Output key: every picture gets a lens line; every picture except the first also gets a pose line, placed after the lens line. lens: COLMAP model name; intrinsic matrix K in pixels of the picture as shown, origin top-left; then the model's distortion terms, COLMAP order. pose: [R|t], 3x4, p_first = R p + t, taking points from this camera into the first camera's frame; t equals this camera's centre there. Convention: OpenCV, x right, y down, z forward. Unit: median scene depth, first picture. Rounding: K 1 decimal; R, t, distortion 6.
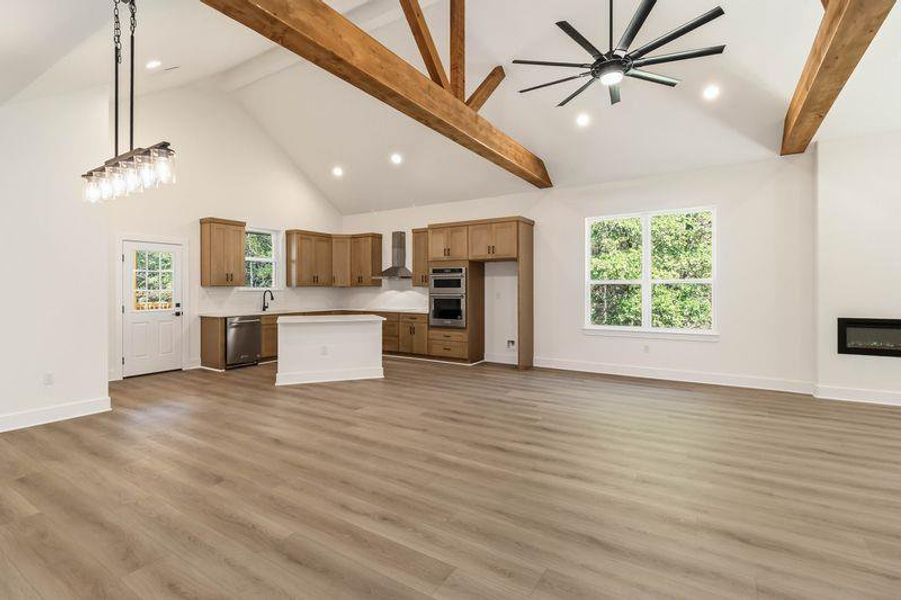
lens RADIAL K [[428.9, 0, 450.9], [0, 428.9, 292.8], [0, 0, 1]] dist [-0.004291, -0.000199]
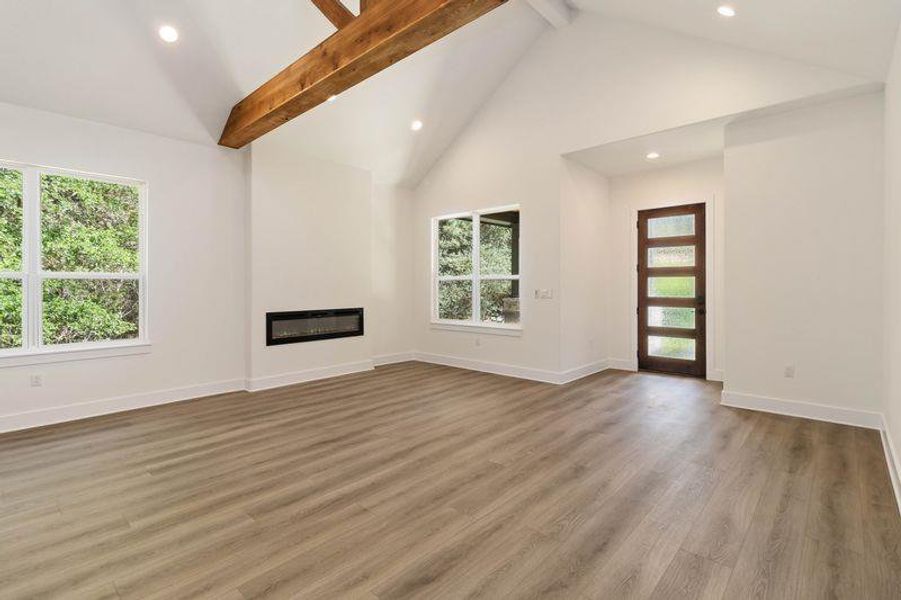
lens RADIAL K [[428.9, 0, 446.7], [0, 428.9, 281.6], [0, 0, 1]] dist [-0.004291, -0.000199]
pose [[0.177336, 0.006840, 0.984127, -0.049987], [0.011297, 0.999896, -0.008985, -0.002814], [-0.984085, 0.012711, 0.177240, 0.255451]]
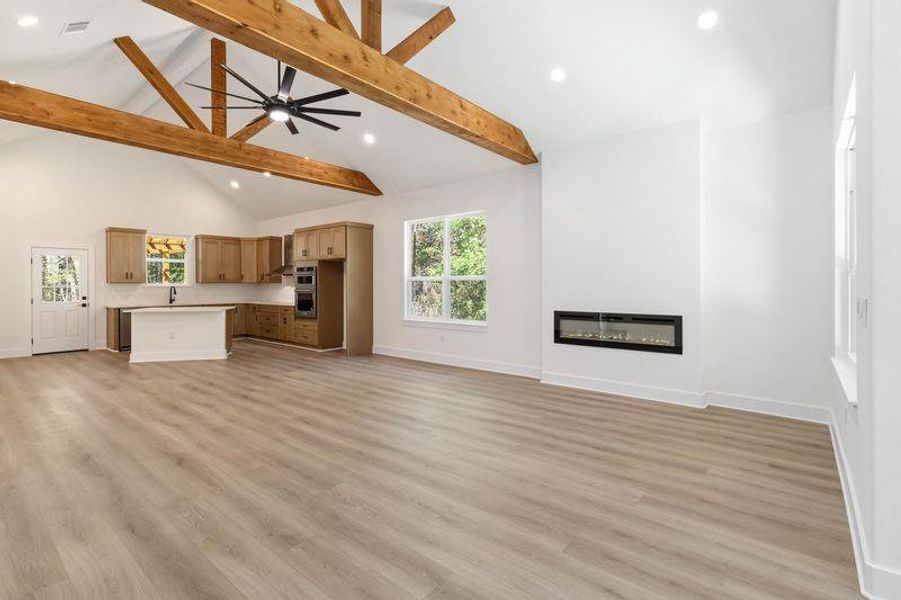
lens RADIAL K [[428.9, 0, 460.0], [0, 428.9, 285.6], [0, 0, 1]] dist [-0.004291, -0.000199]
pose [[0.992291, -0.000820, -0.123930, 0.562356], [0.000045, 0.999980, -0.006257, 0.000420], [0.123933, 0.006203, 0.992271, -0.092234]]
